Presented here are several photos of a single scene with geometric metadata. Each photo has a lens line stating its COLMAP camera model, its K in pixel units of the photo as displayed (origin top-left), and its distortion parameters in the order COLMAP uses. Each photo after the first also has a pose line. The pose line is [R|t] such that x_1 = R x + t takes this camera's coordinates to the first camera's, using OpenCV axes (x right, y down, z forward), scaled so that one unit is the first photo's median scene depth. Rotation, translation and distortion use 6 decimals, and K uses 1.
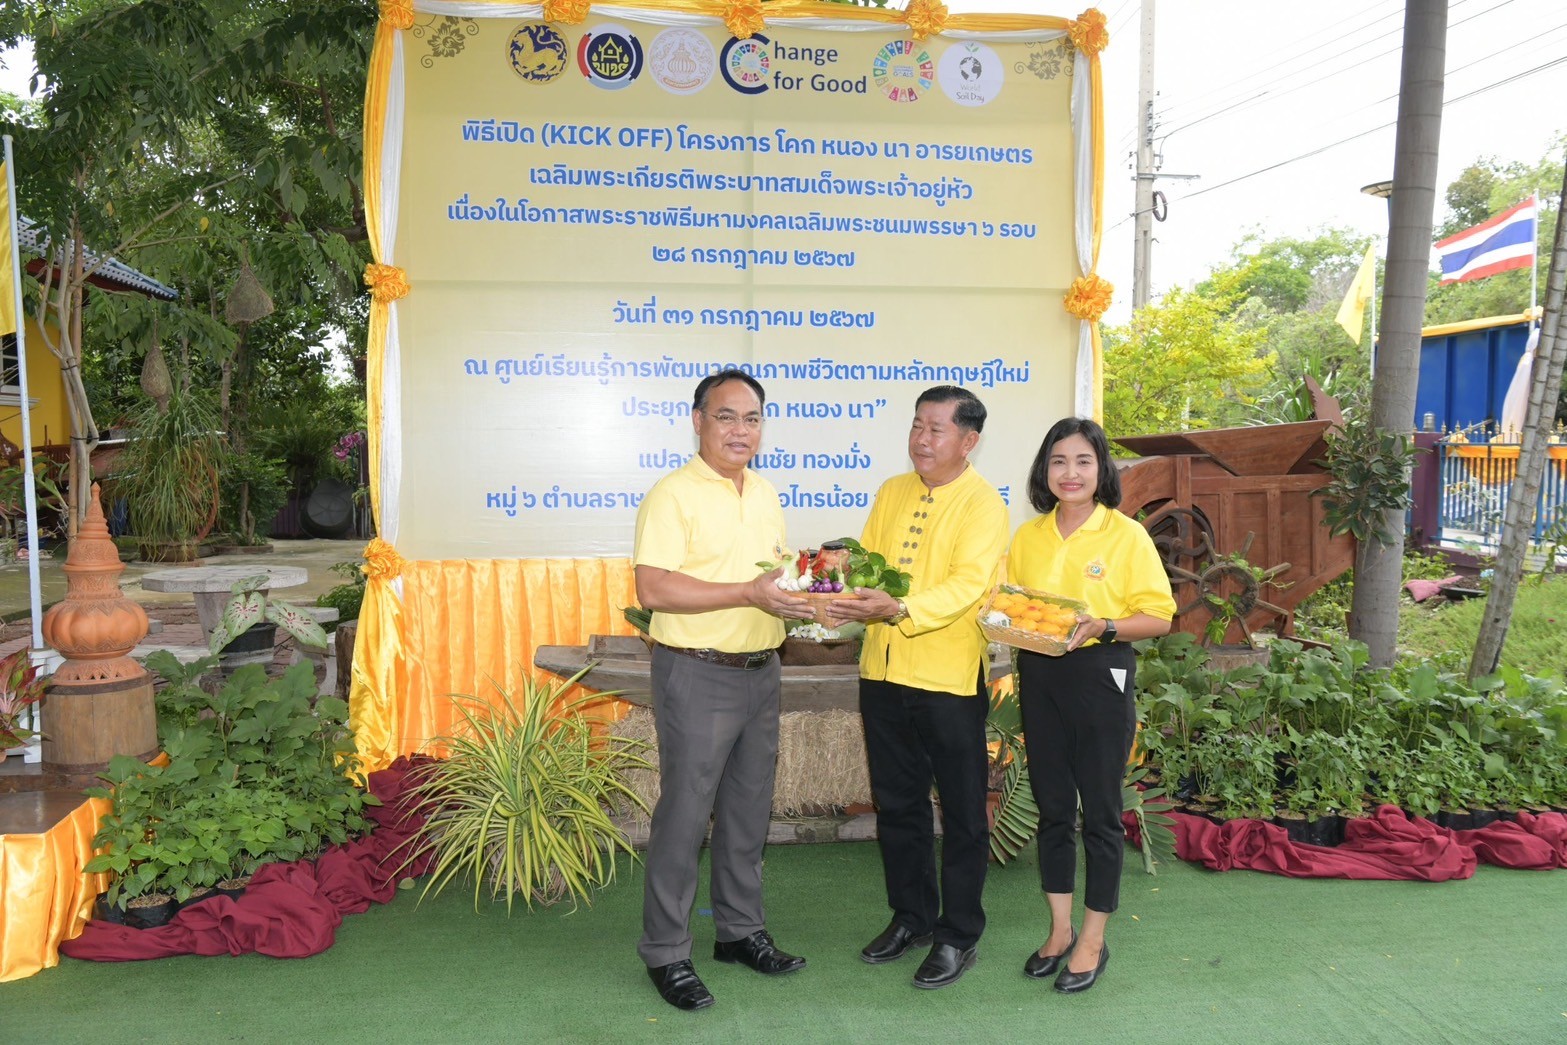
lens RADIAL K [[1091.0, 0, 767.9], [0, 1091.0, 517.5], [0, 0, 1]] dist [-0.053932, 0.014551]
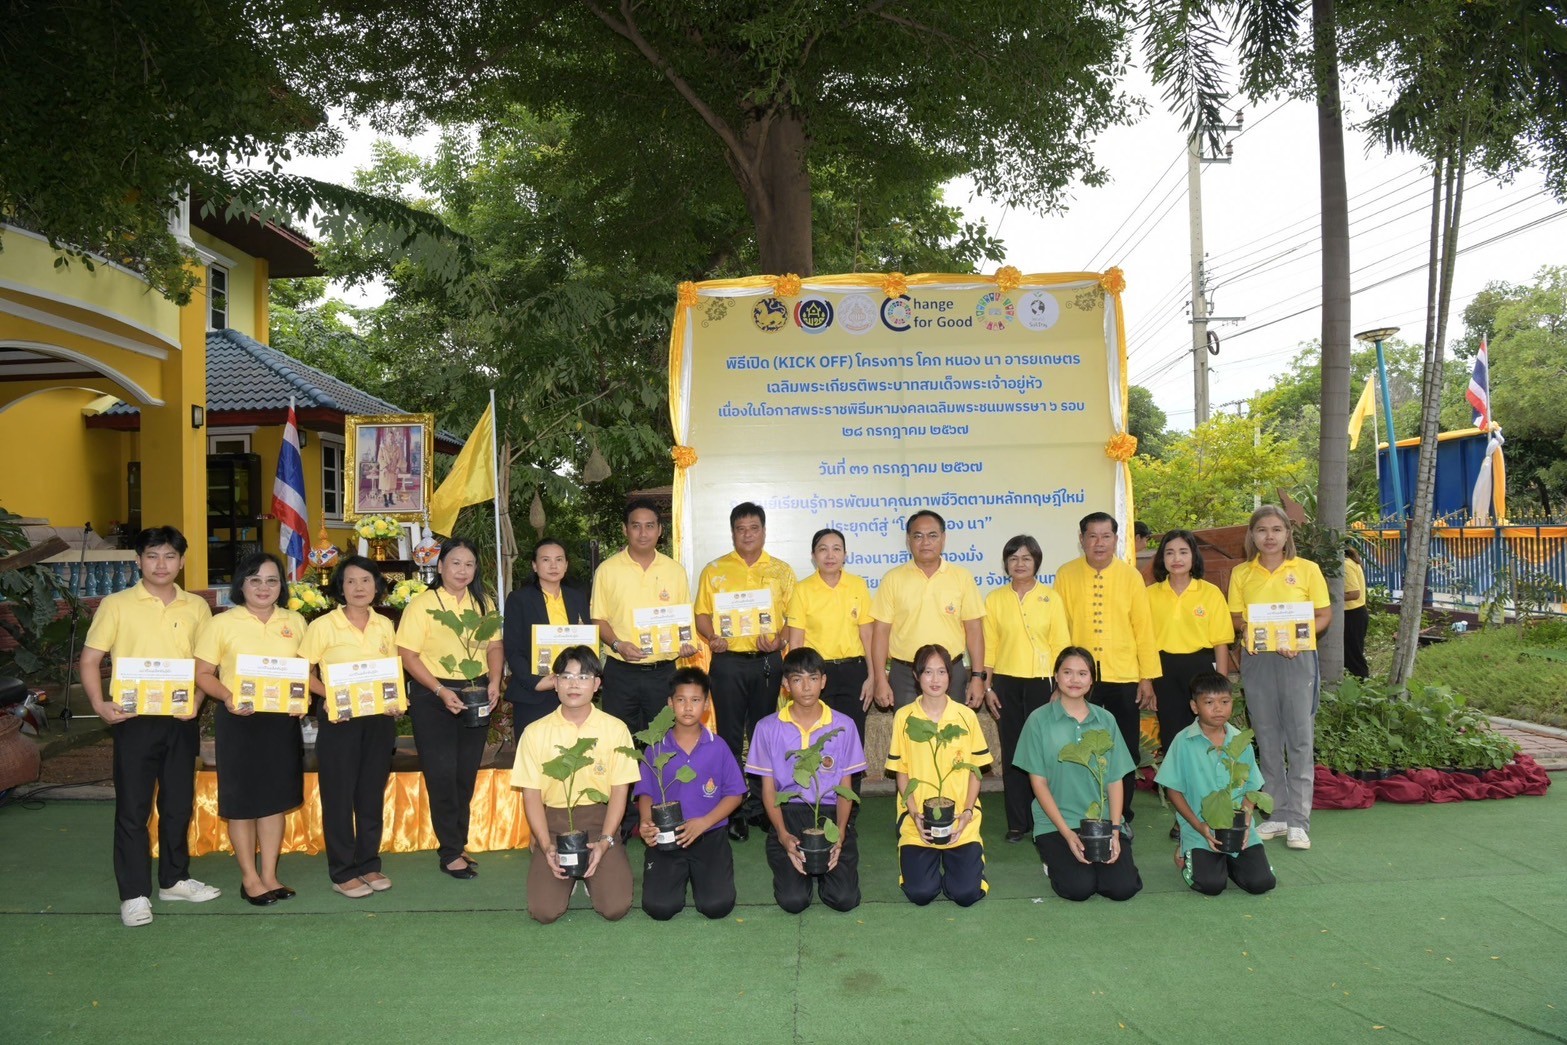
lens RADIAL K [[925.1, 0, 795.6], [0, 925.1, 540.9], [0, 0, 1]] dist [-0.082337, 0.015402]
pose [[0.993149, -0.027734, -0.113516, -0.023120], [0.020105, 0.997496, -0.067806, 0.011387], [0.115112, 0.065059, 0.991220, -0.358497]]
